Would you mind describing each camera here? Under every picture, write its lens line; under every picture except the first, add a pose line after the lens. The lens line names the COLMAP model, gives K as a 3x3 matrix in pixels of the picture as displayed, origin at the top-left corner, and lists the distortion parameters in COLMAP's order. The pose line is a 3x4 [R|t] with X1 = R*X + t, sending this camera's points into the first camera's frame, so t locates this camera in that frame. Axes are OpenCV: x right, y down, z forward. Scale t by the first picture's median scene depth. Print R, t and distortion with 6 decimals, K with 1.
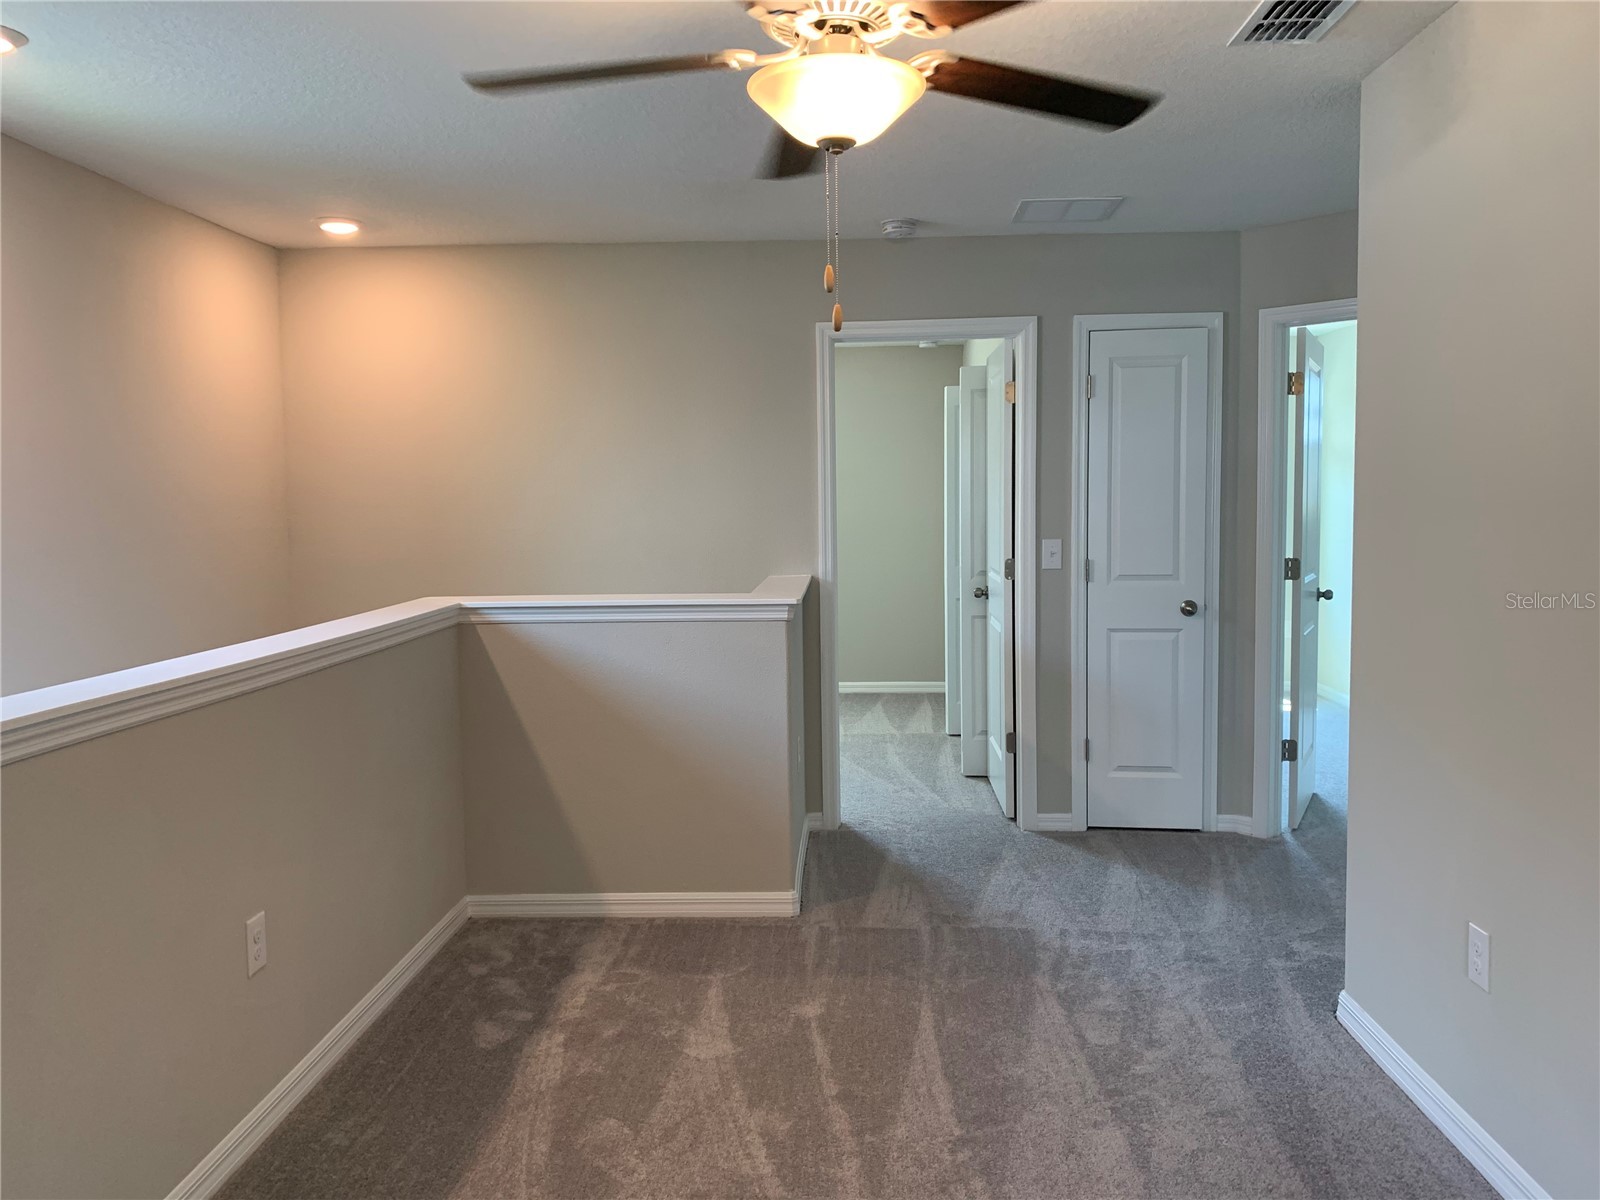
lens RADIAL K [[1274.3, 0, 822.0], [0, 1274.3, 575.9], [0, 0, 1]] dist [0.029164, -0.051862]
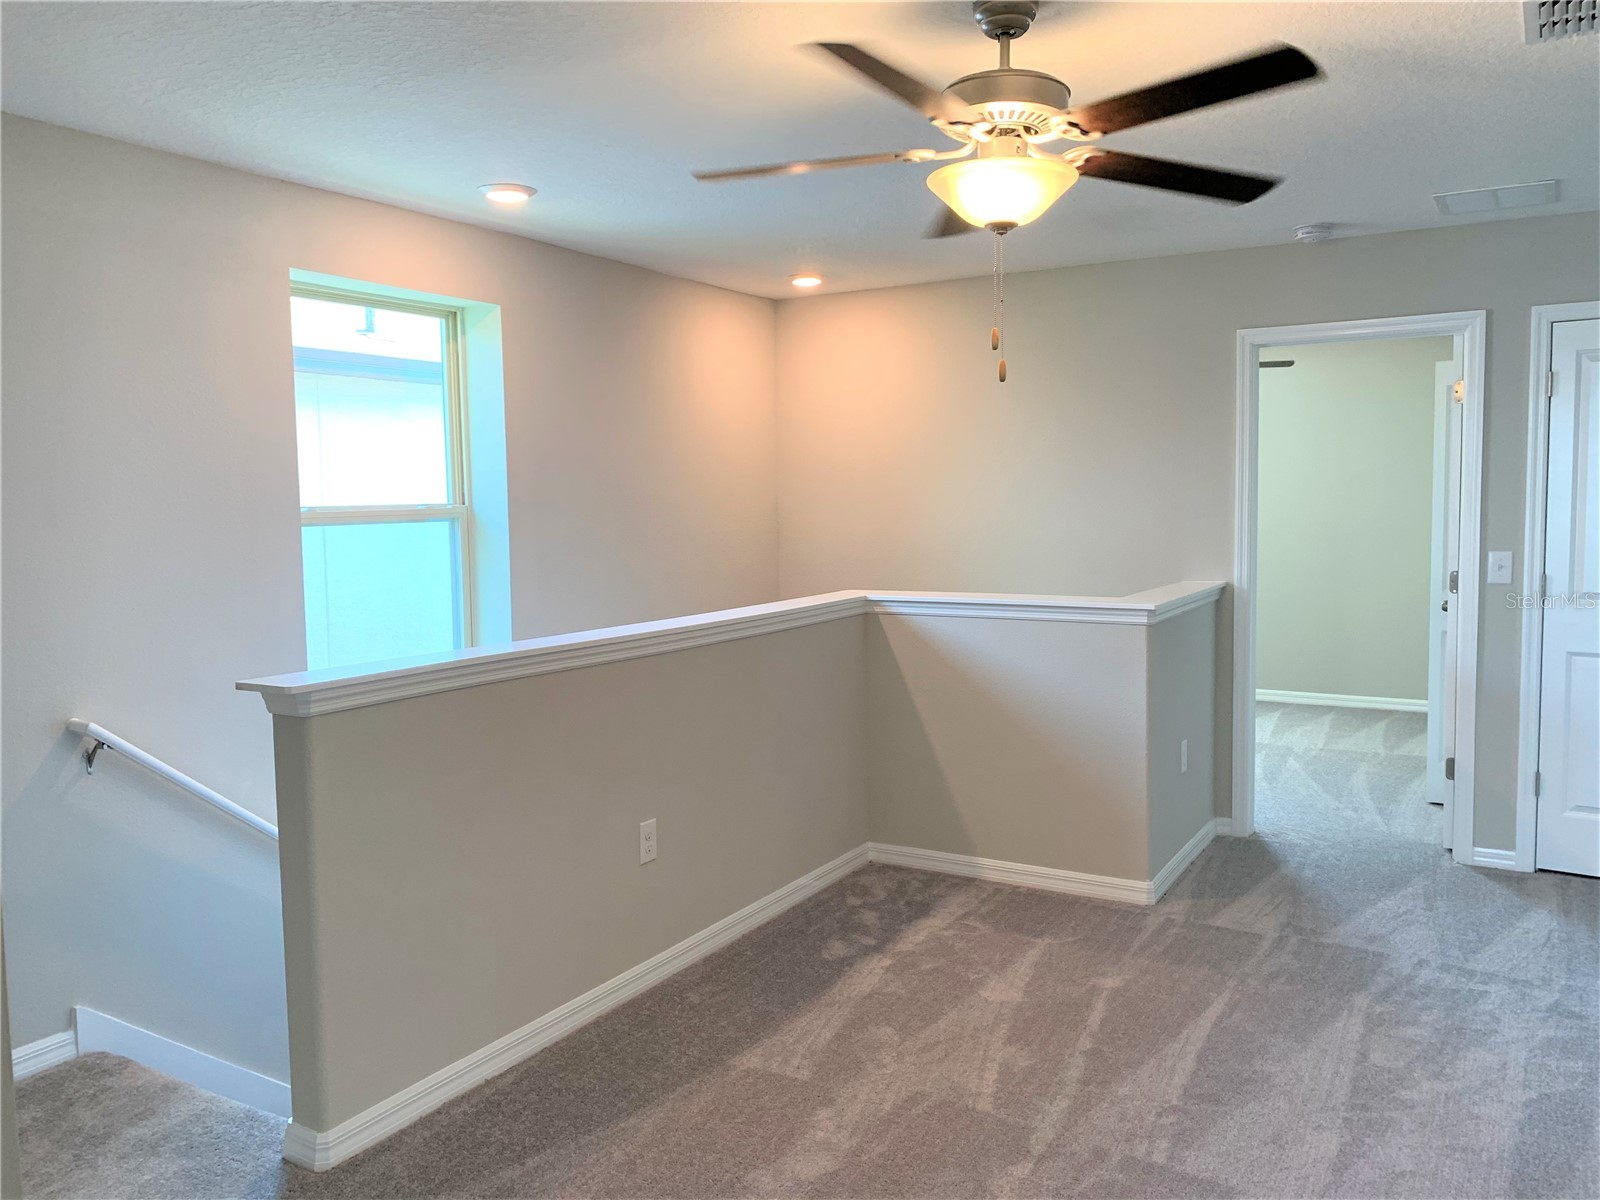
lens RADIAL K [[1274.3, 0, 791.4], [0, 1274.3, 588.1], [0, 0, 1]] dist [0.029164, -0.051862]
pose [[0.872188, 0.034741, -0.487936, 0.234349], [-0.029575, 0.999395, 0.018291, -0.005329], [0.488277, -0.001522, 0.872688, -0.067074]]
